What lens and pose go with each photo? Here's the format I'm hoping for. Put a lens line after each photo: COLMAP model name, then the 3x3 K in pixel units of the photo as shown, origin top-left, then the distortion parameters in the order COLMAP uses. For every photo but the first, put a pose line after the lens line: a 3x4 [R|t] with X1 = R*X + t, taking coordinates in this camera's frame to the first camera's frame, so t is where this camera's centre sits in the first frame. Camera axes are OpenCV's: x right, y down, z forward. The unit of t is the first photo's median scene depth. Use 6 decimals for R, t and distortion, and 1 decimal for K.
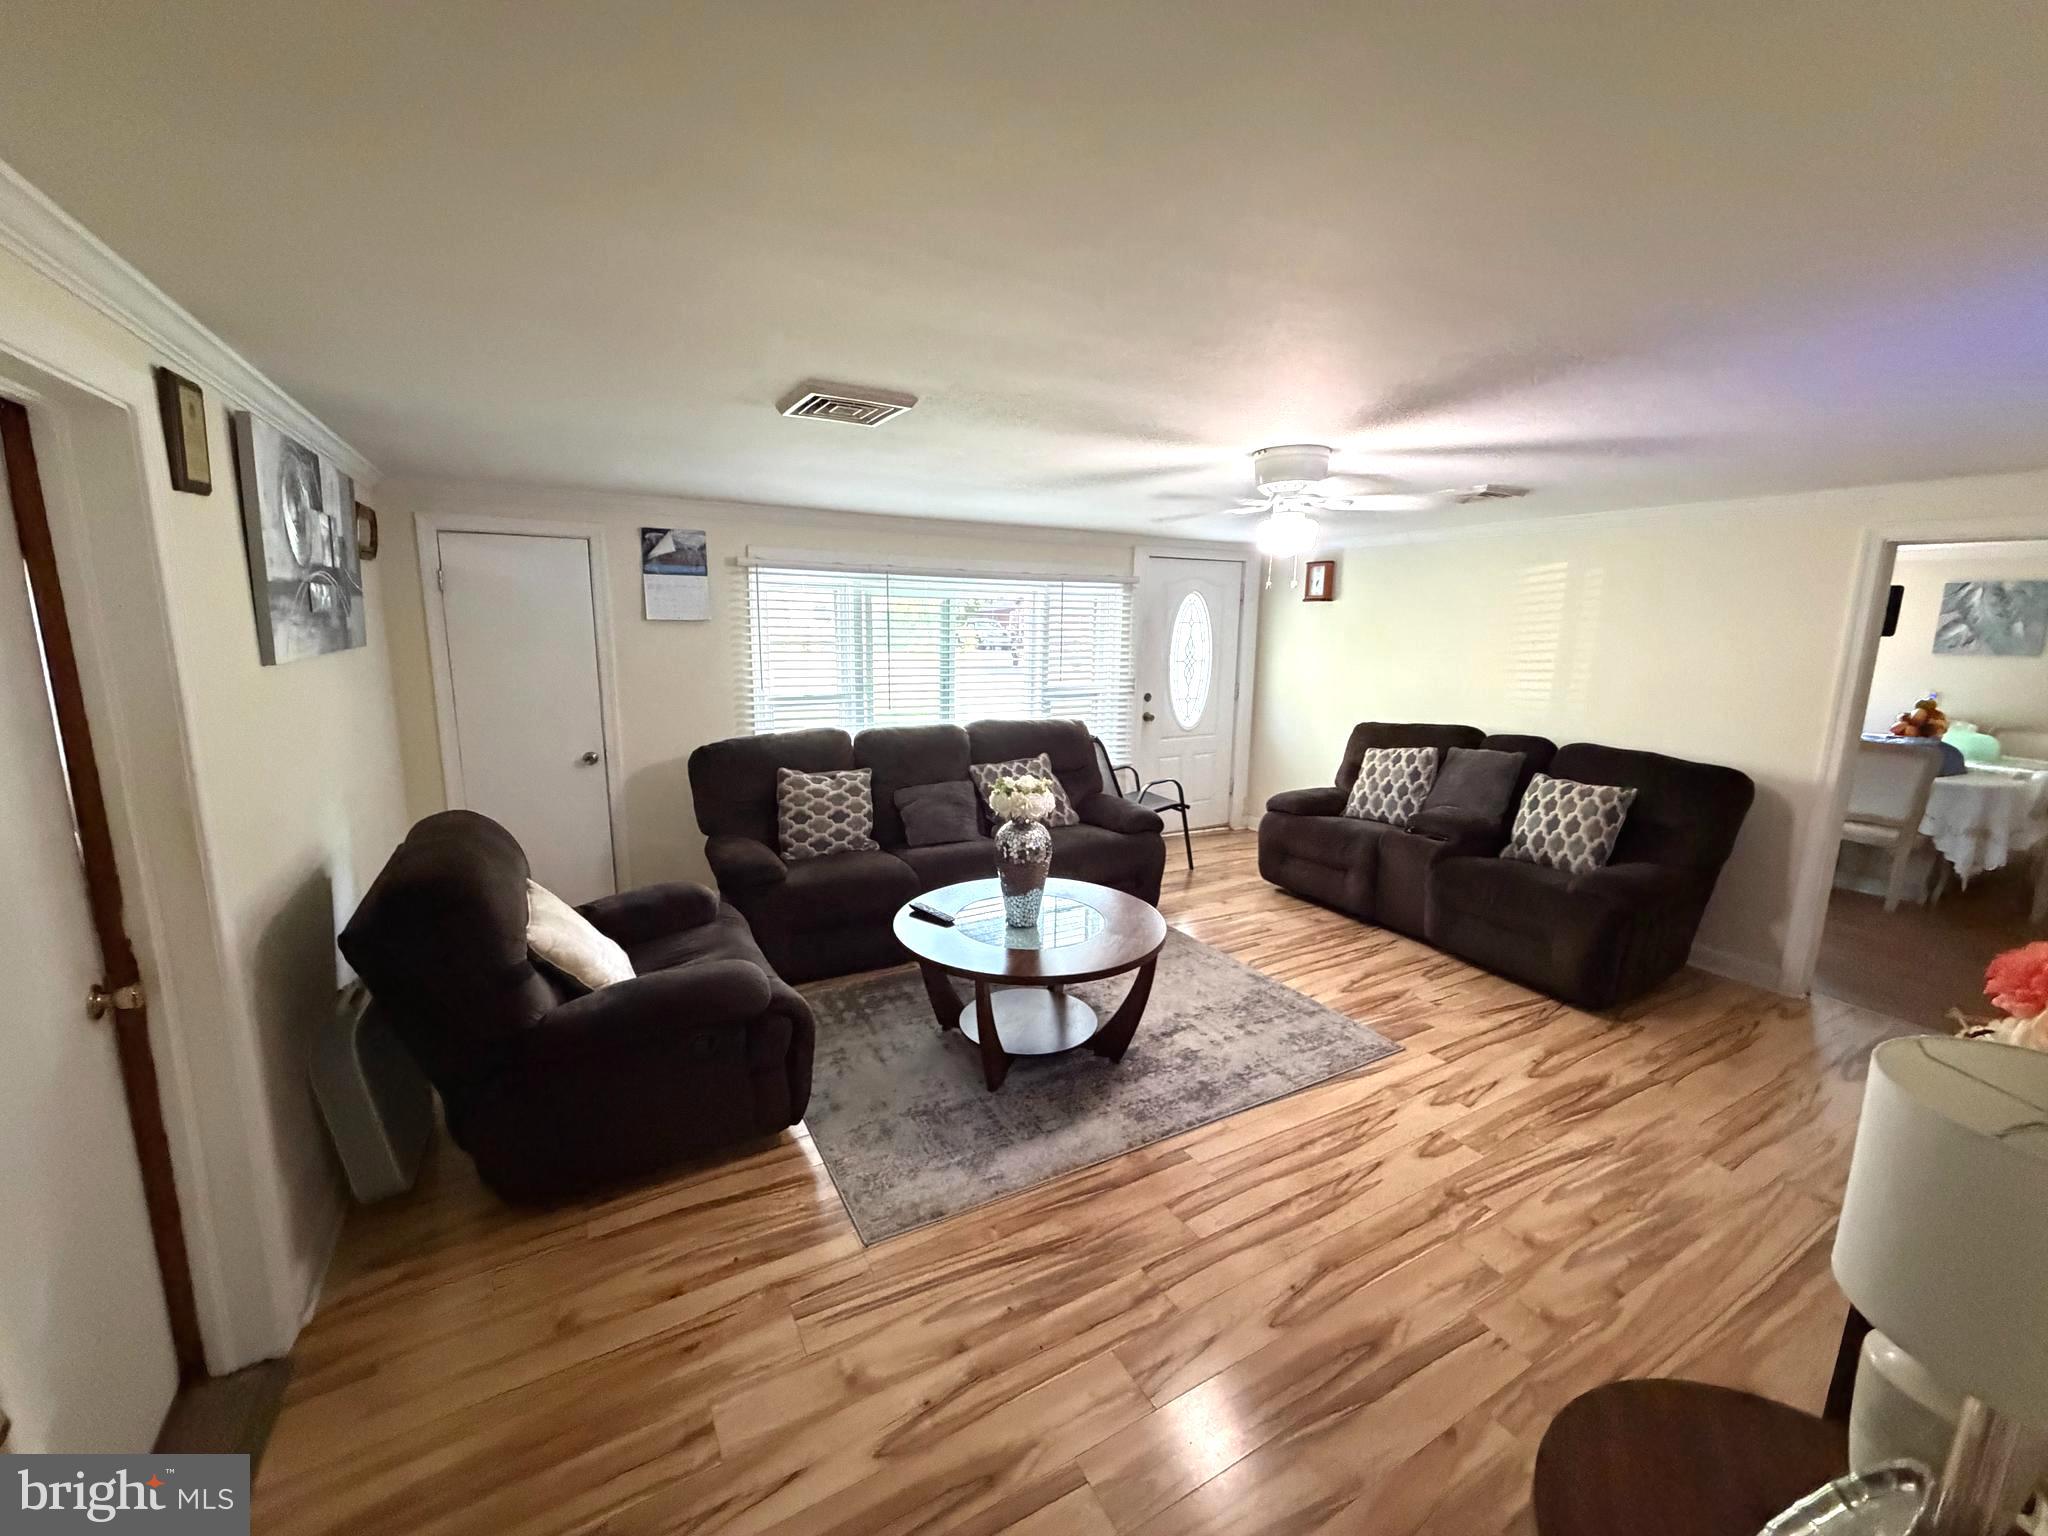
lens RADIAL K [[819.3, 0, 1024.2], [0, 819.3, 760.3], [0, 0, 1]] dist [0.002812, -0.000170]
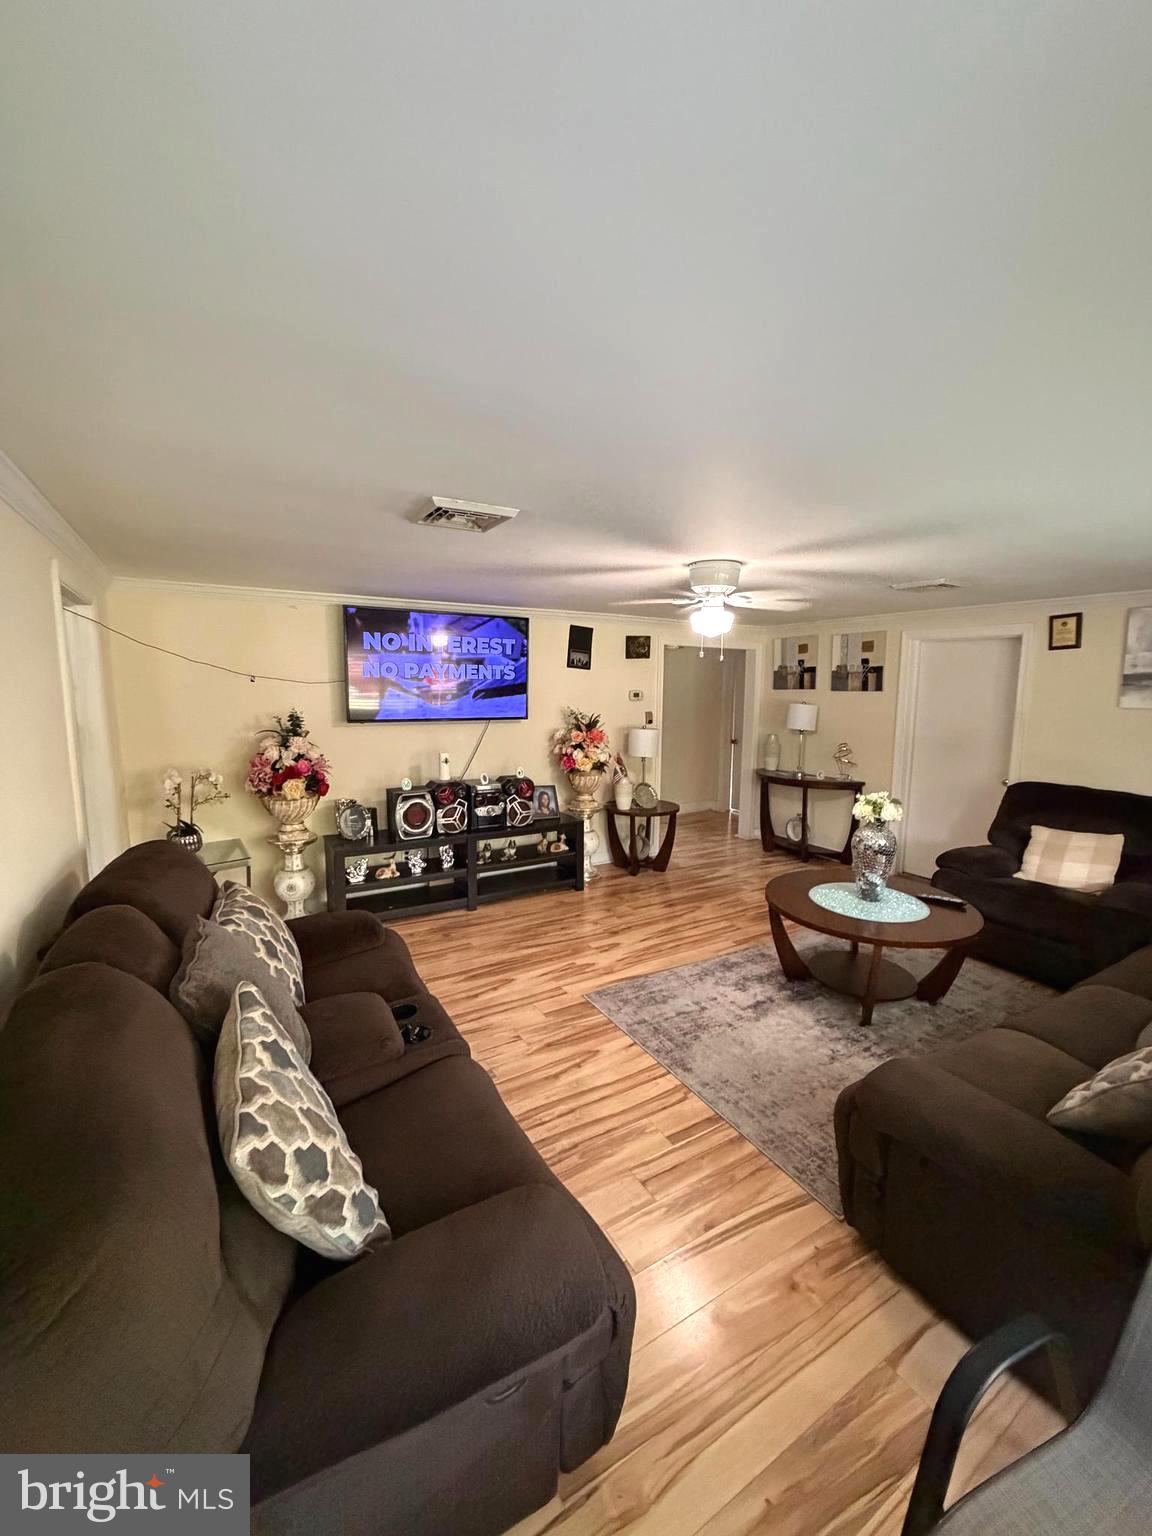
lens RADIAL K [[614.5, 0, 580.4], [0, 614.5, 763.7], [0, 0, 1]] dist [0.002812, -0.000170]
pose [[-0.999473, -0.021436, -0.024369, 0.536830], [-0.027787, 0.953142, 0.301243, -0.335297], [0.016770, 0.301762, -0.953236, 1.977519]]
